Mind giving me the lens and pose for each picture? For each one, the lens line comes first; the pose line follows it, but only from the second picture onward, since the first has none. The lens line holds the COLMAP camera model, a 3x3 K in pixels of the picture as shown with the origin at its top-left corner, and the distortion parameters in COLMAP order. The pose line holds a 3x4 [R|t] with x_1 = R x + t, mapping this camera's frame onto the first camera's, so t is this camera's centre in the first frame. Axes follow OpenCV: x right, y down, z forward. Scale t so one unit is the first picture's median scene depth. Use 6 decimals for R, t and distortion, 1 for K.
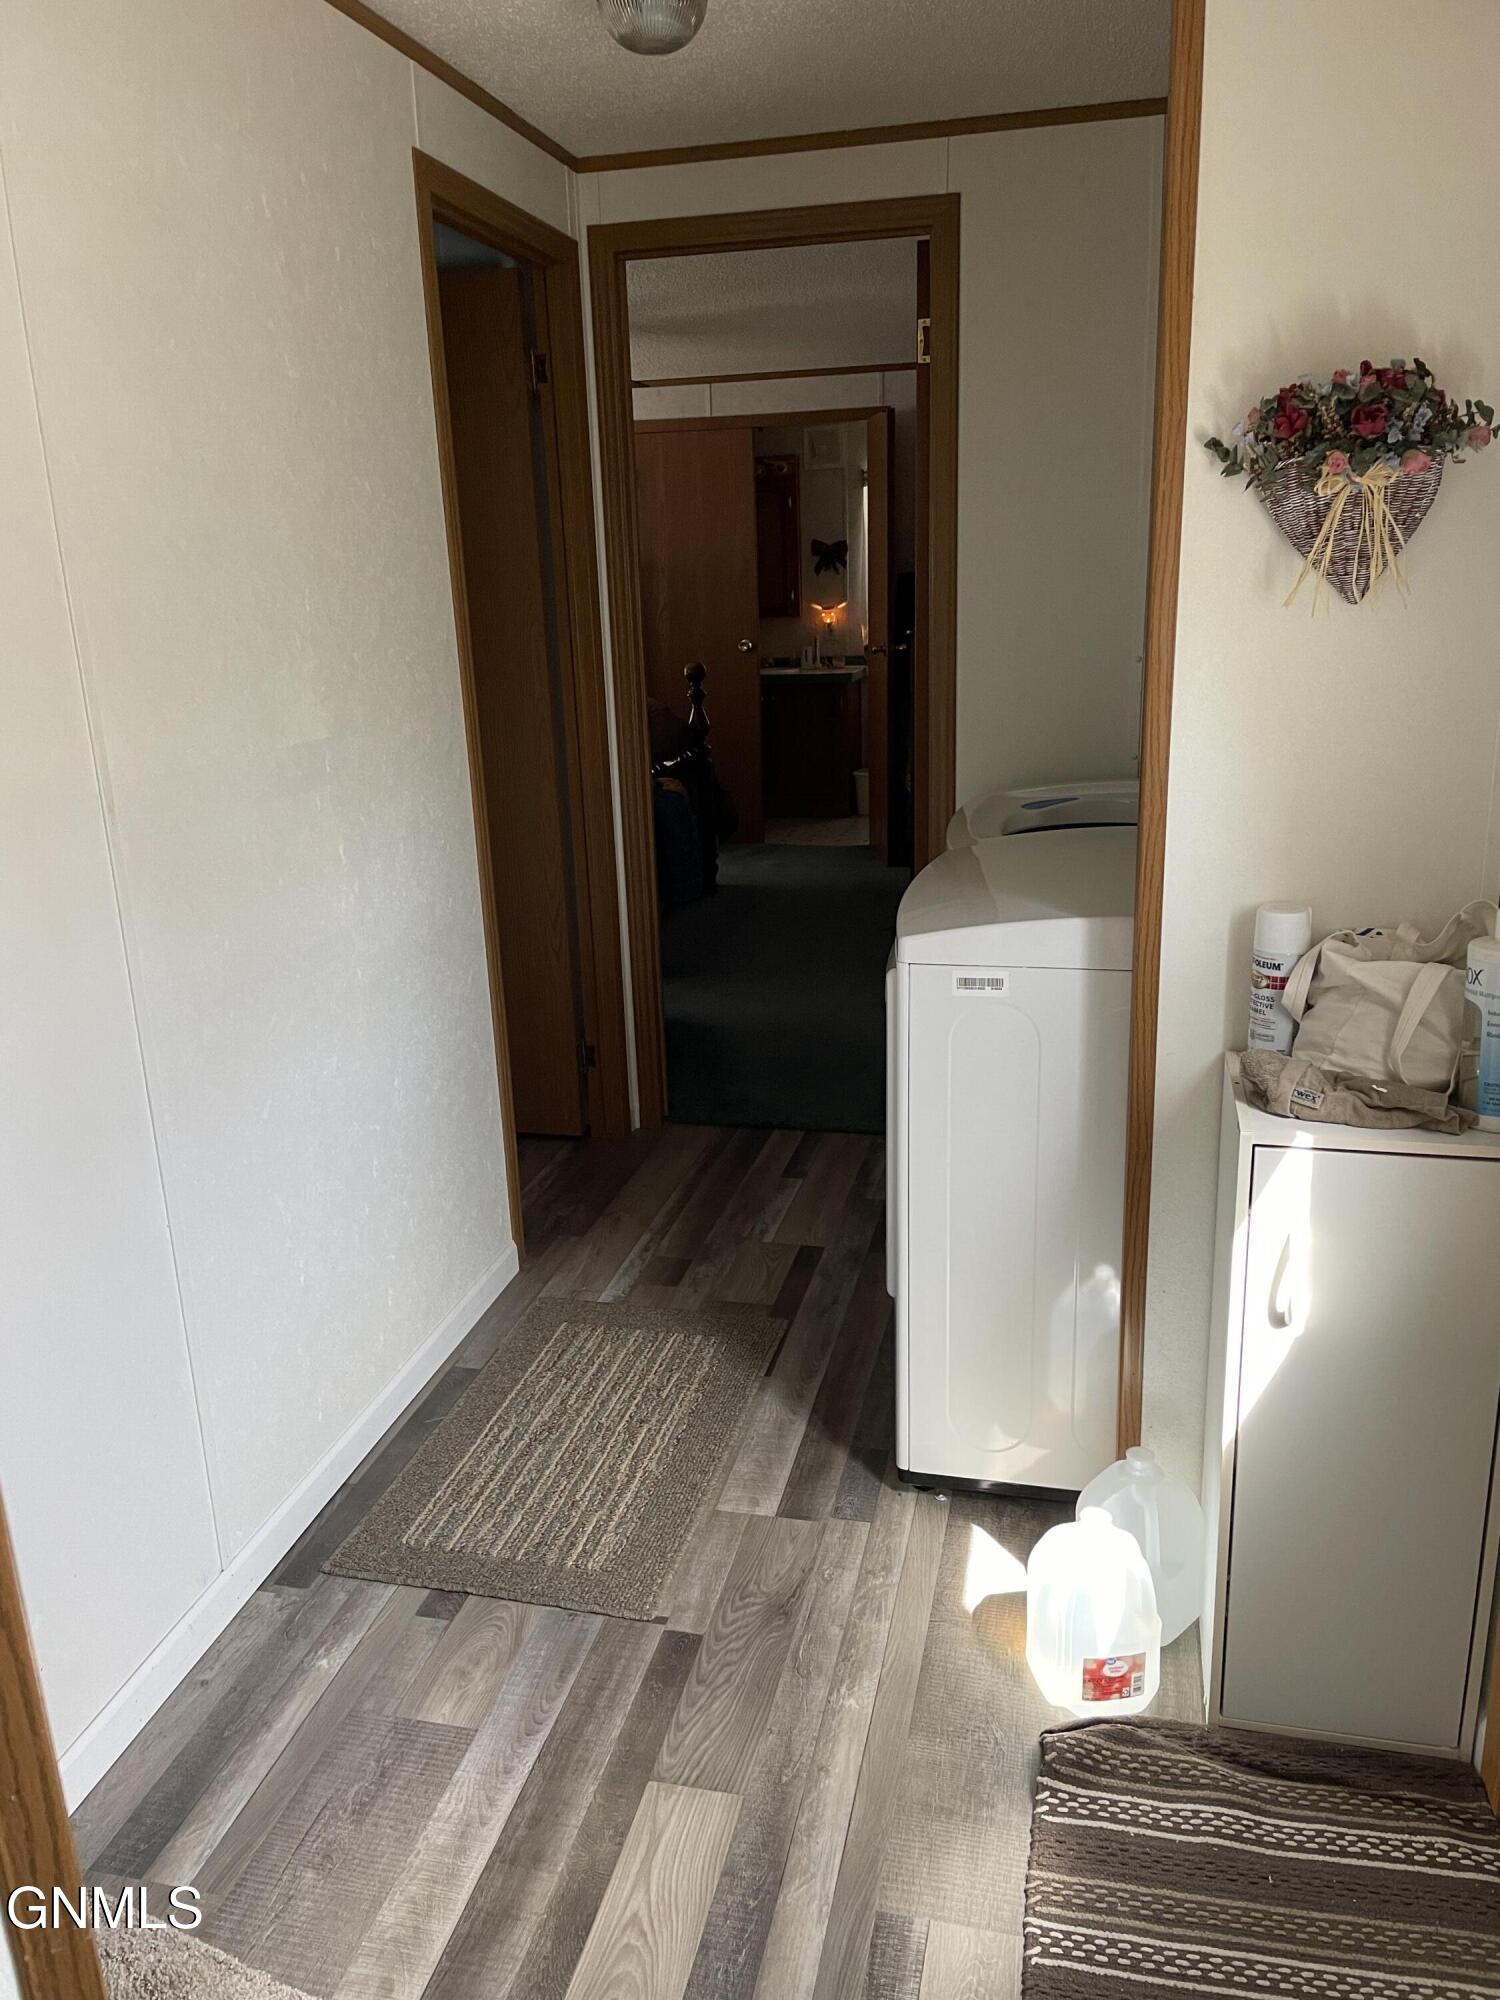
lens RADIAL K [[1503.0, 0, 750.0], [0, 1503.0, 1000.0], [0, 0, 1]] dist [0.068366, -0.105543]
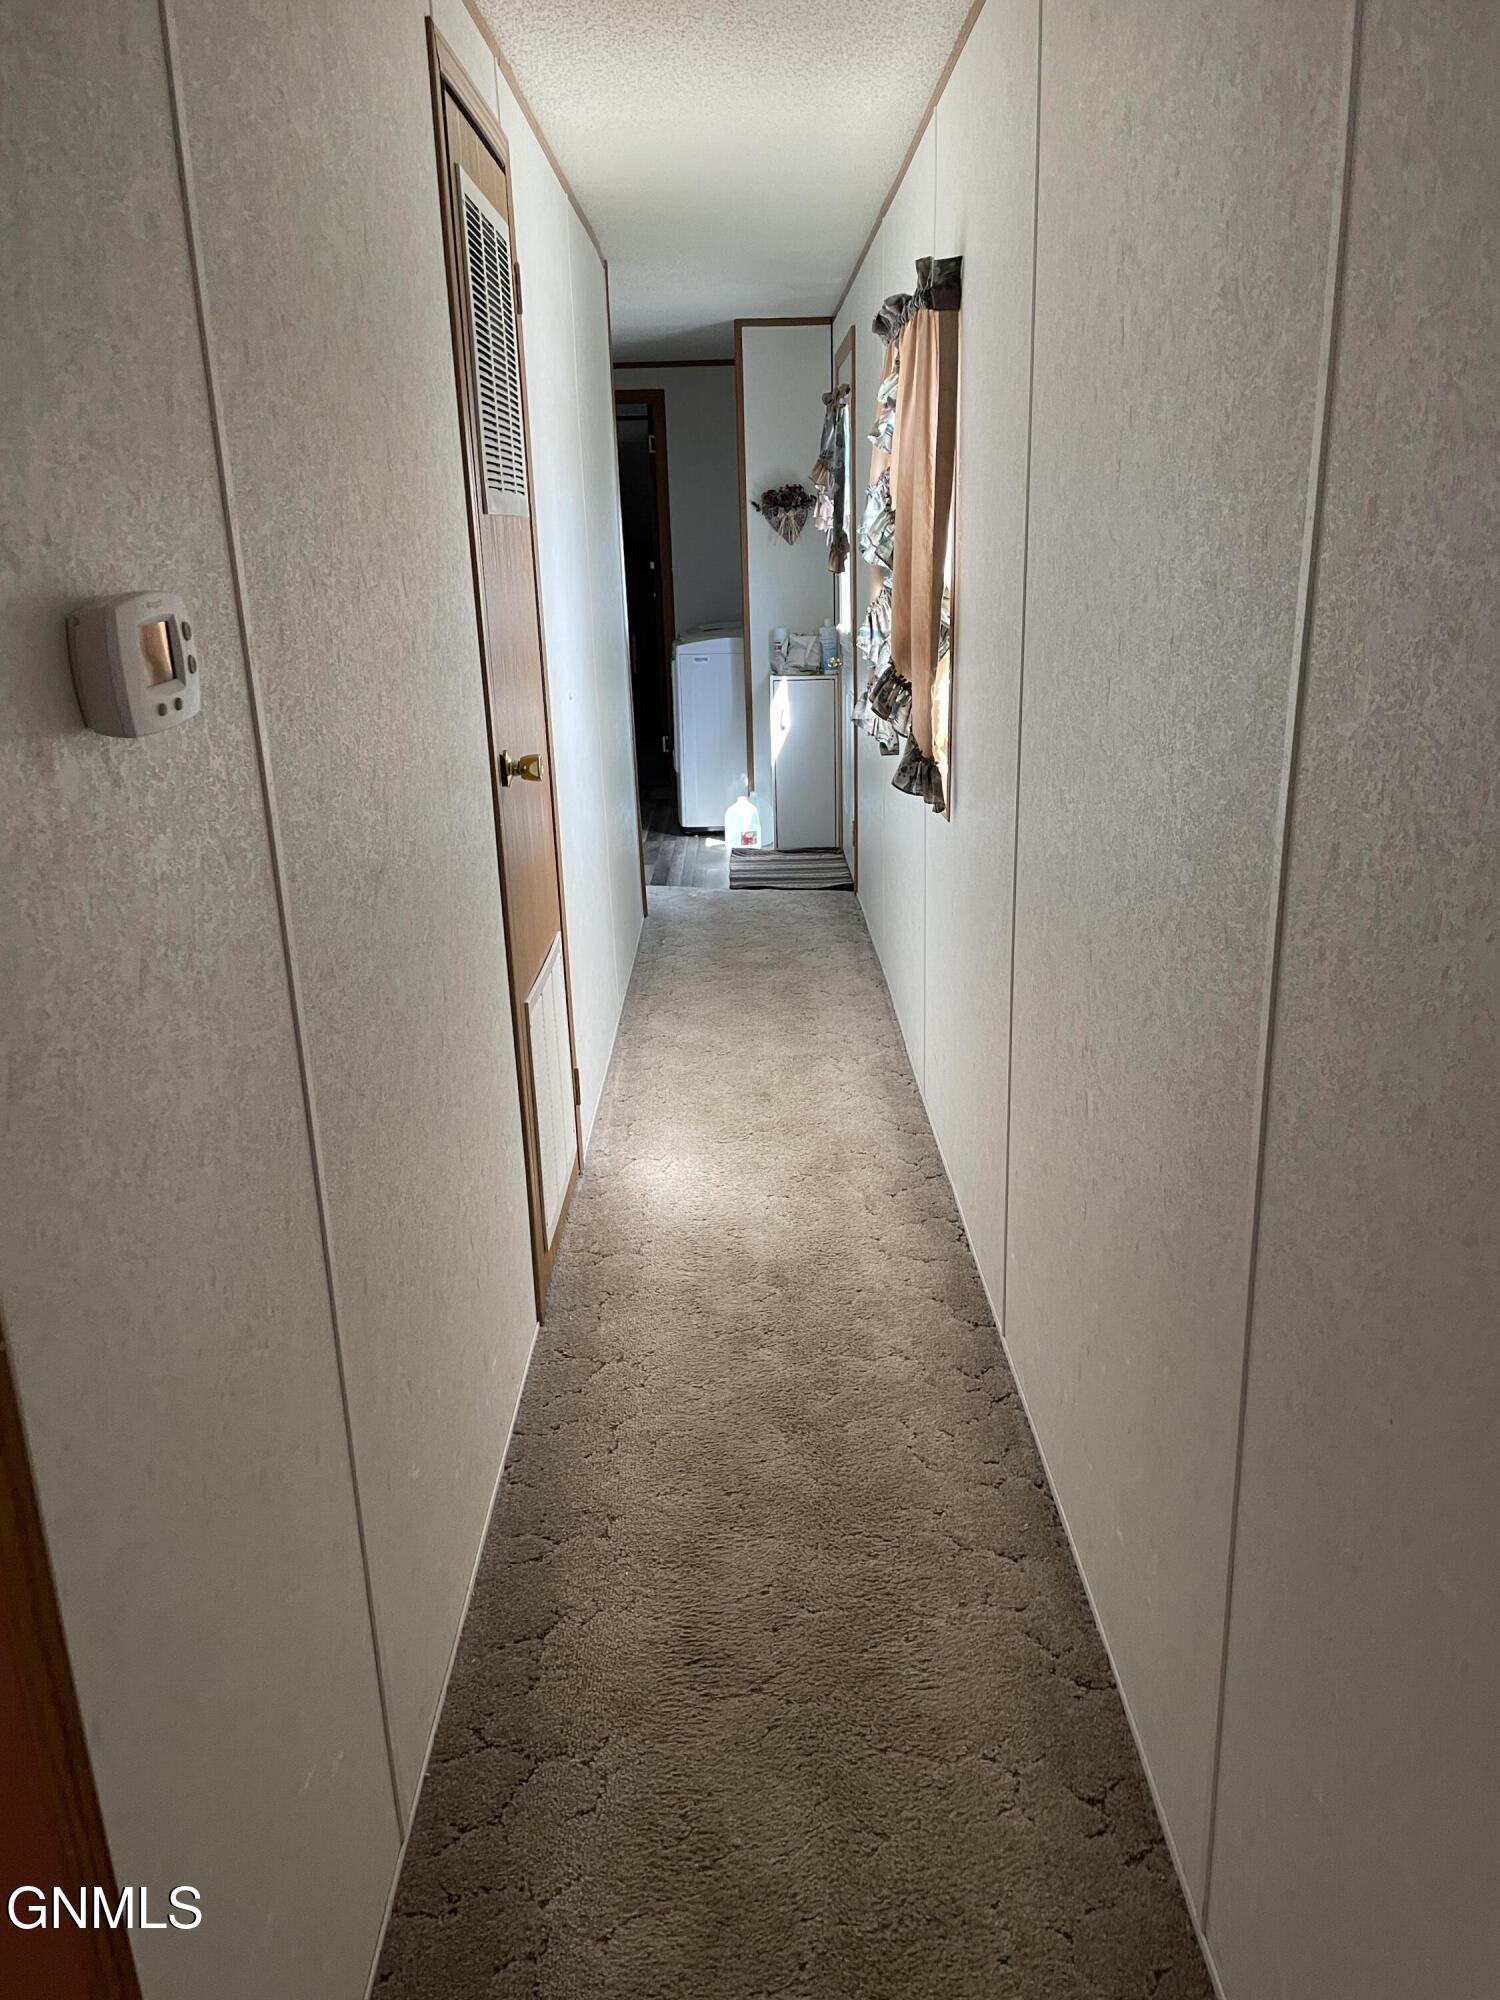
lens RADIAL K [[1503.0, 0, 750.0], [0, 1503.0, 1000.0], [0, 0, 1]] dist [0.068366, -0.105543]
pose [[0.974853, -0.066474, 0.212703, -0.581533], [0.060314, 0.997554, 0.035328, 0.728157], [-0.214531, -0.021611, 0.976478, -2.670368]]
